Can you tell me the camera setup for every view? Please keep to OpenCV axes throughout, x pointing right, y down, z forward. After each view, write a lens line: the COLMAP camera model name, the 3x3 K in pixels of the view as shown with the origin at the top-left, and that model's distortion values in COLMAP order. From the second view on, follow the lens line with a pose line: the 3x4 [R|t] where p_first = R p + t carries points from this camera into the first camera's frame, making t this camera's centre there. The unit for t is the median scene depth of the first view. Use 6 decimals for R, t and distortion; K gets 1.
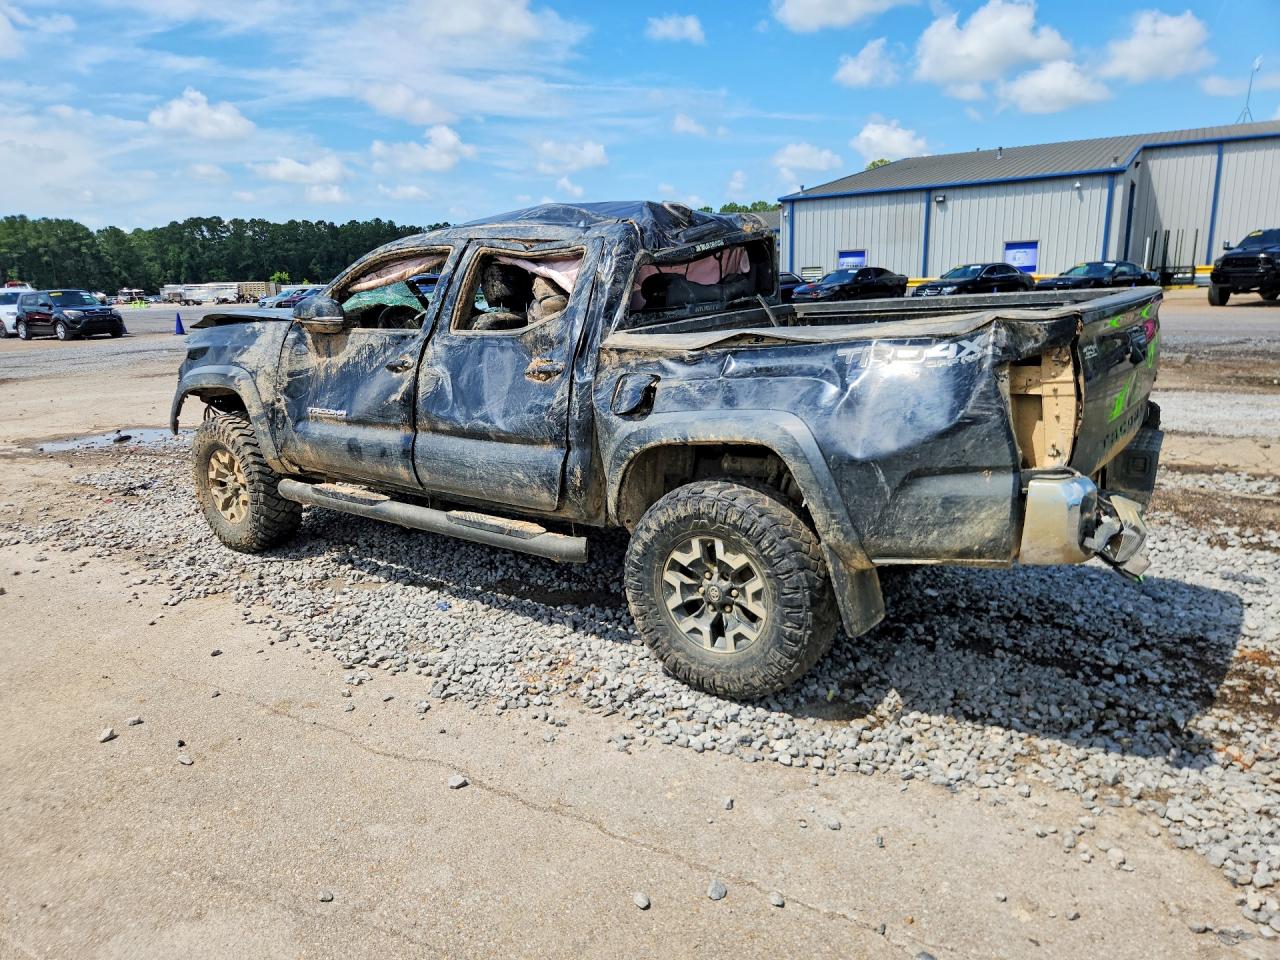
lens RADIAL K [[898.0, 0, 614.4], [0, 898.0, 489.4], [0, 0, 1]] dist [0.042986, -0.038192]
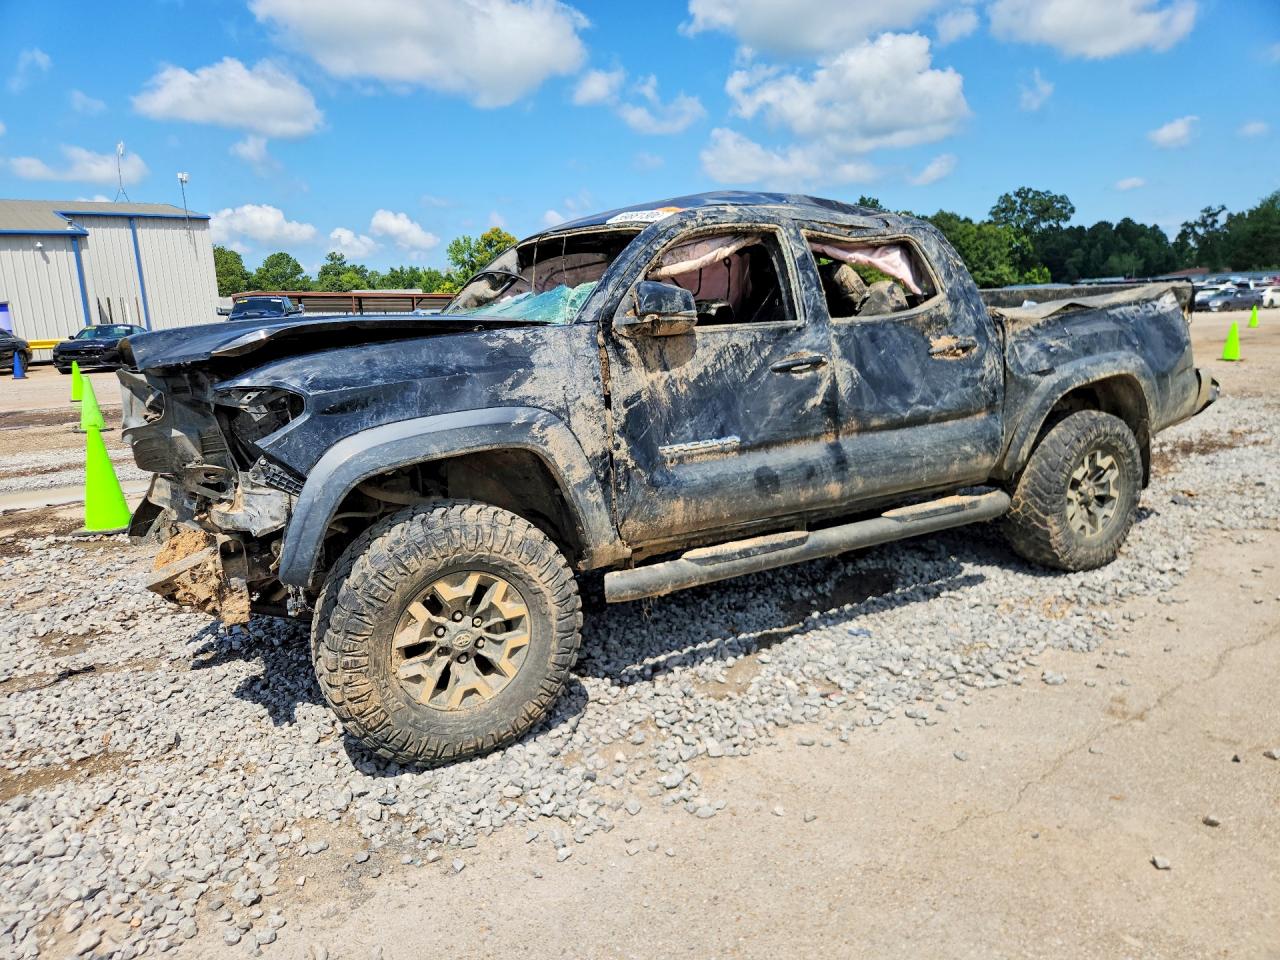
lens RADIAL K [[898.0, 0, 628.0], [0, 898.0, 487.4], [0, 0, 1]] dist [0.042986, -0.038192]
pose [[0.350075, -0.167711, 0.921586, -0.955508], [0.245274, 0.965928, 0.082611, -0.121794], [-0.904040, 0.197121, 0.379282, 0.767505]]
